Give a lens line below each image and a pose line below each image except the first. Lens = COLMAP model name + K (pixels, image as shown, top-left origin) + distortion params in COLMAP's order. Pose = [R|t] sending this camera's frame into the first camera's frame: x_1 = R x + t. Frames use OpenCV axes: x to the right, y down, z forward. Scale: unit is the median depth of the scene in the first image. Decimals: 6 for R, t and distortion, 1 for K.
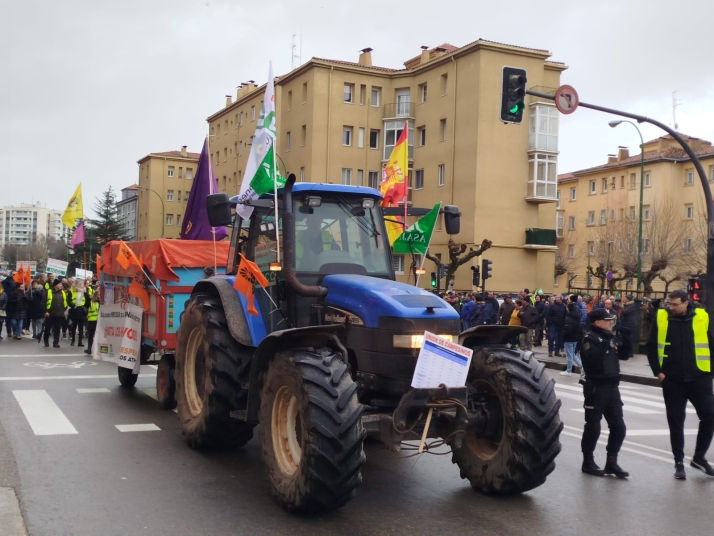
lens RADIAL K [[890.1, 0, 364.4], [0, 890.1, 290.2], [0, 0, 1]] dist [0.044405, 0.000000]
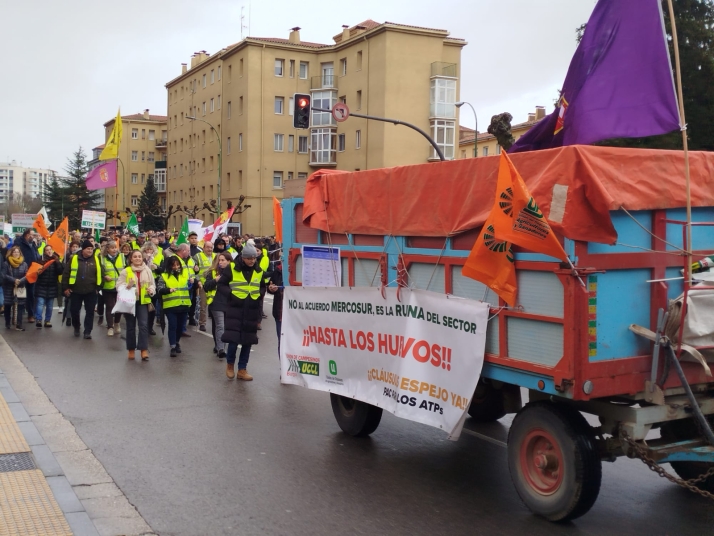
lens RADIAL K [[837.9, 0, 349.5], [0, 837.9, 276.8], [0, 0, 1]] dist [0.029574, 0.000000]
pose [[0.999399, -0.021574, 0.027124, 0.040907], [0.020380, 0.998843, 0.043547, 0.001995], [-0.028032, -0.042968, 0.998683, -0.098364]]
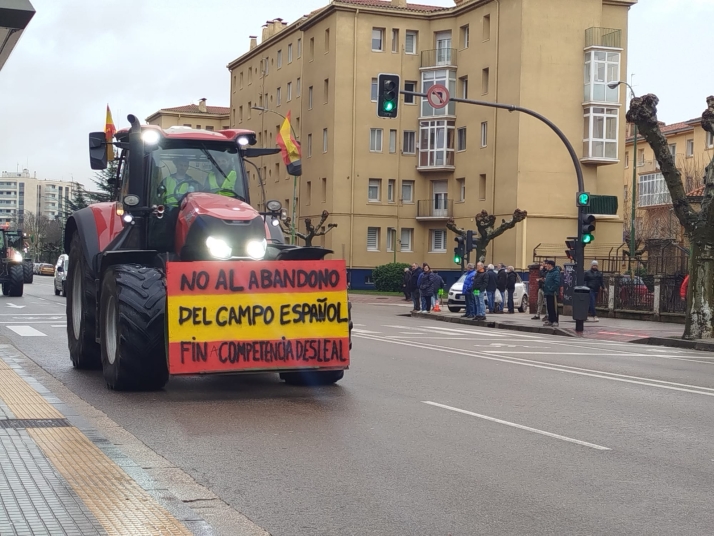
lens RADIAL K [[1176.4, 0, 350.5], [0, 1176.4, 265.7], [0, 0, 1]] dist [0.089160, 0.000000]
pose [[0.996500, -0.016653, -0.081912, 0.048981], [0.015703, 0.999802, -0.012234, 0.007519], [0.082100, 0.010905, 0.996564, -0.128621]]
